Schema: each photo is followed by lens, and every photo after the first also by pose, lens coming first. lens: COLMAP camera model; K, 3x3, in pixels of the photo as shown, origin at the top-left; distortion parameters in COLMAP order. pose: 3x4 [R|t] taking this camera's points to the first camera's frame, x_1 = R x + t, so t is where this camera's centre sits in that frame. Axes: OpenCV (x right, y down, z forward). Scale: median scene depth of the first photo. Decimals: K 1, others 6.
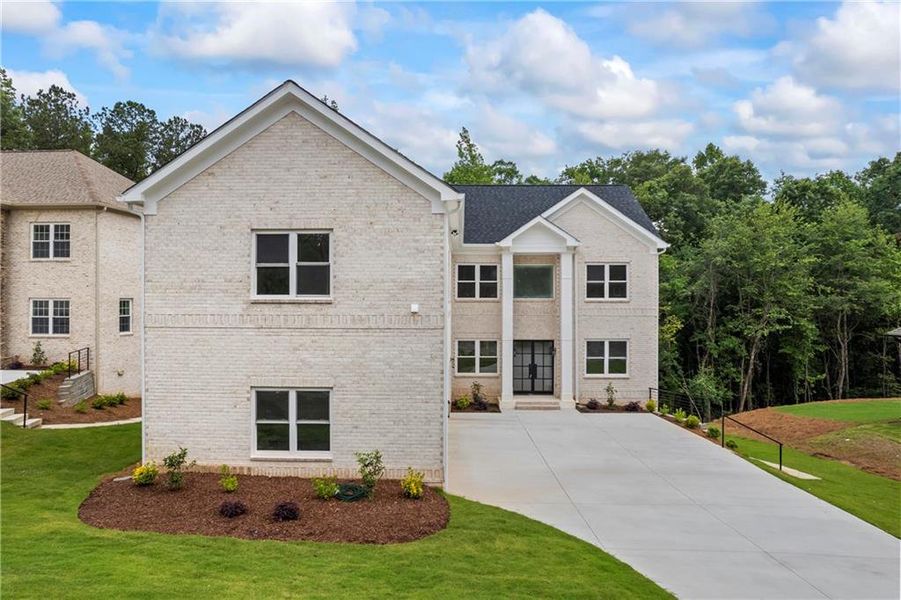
lens RADIAL K [[570.8, 0, 448.2], [0, 570.8, 293.8], [0, 0, 1]] dist [-0.044923, 0.022777]
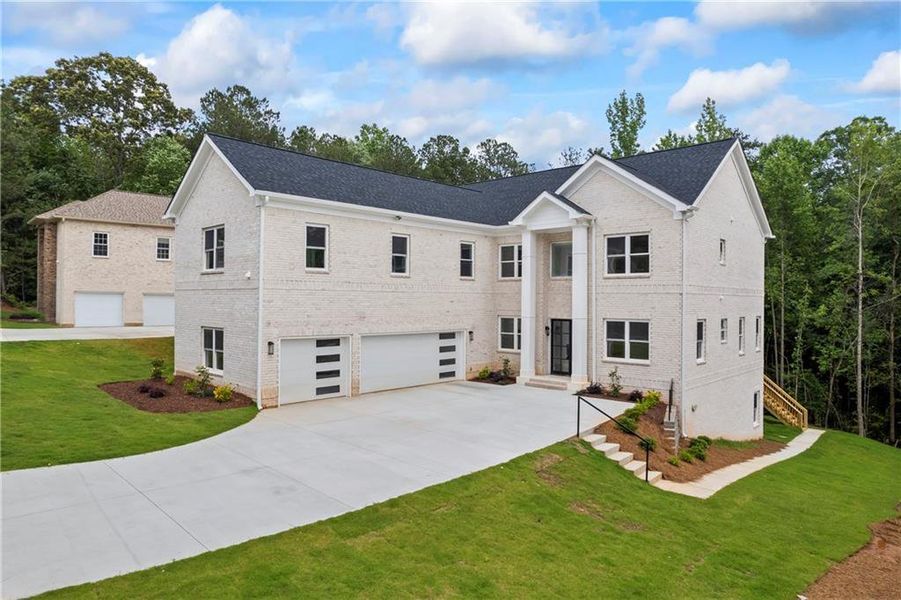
lens RADIAL K [[570.8, 0, 450.9], [0, 570.8, 296.6], [0, 0, 1]] dist [-0.044923, 0.022777]
pose [[0.736938, -0.001817, -0.675958, 0.676972], [0.001911, 0.999998, -0.000604, 0.043717], [0.675958, -0.000847, 0.736940, 0.158300]]
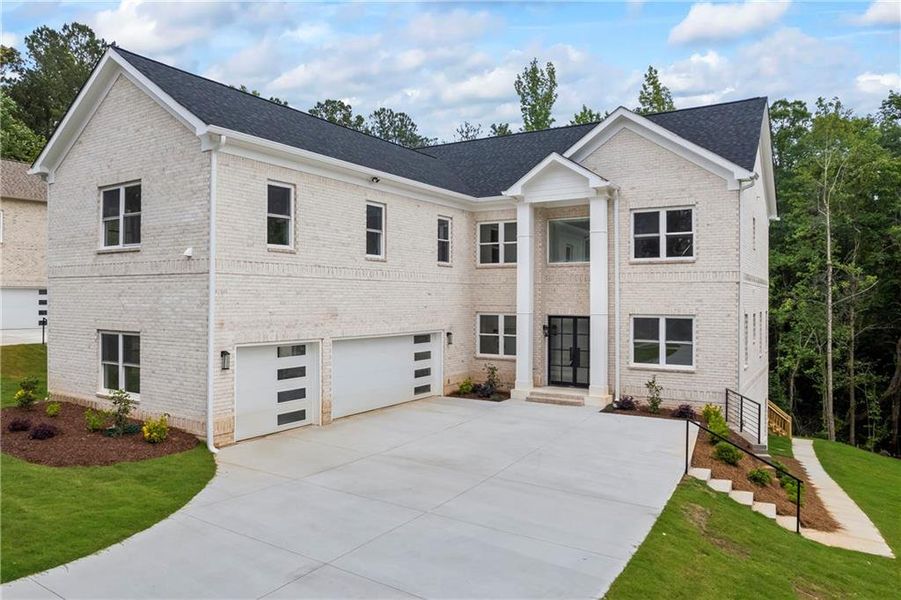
lens RADIAL K [[636.1, 0, 400.5], [0, 636.1, 295.5], [0, 0, 1]] dist [-0.054246, 0.041851]
pose [[0.833655, -0.001676, -0.552283, 0.441189], [0.003670, 0.999990, 0.002505, 0.051667], [0.552273, -0.004115, 0.833653, 0.163412]]
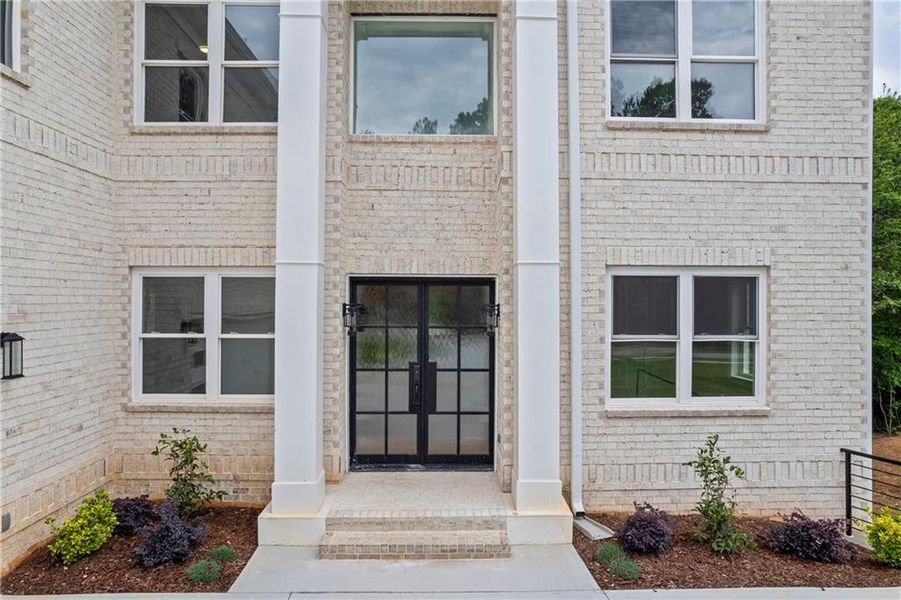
lens RADIAL K [[570.8, 0, 447.4], [0, 570.8, 298.3], [0, 0, 1]] dist [-0.044923, 0.022777]
pose [[0.999309, 0.000834, 0.037167, 0.155940], [-0.001114, 0.999971, 0.007497, 0.091742], [-0.037159, -0.007533, 0.999281, 0.736314]]
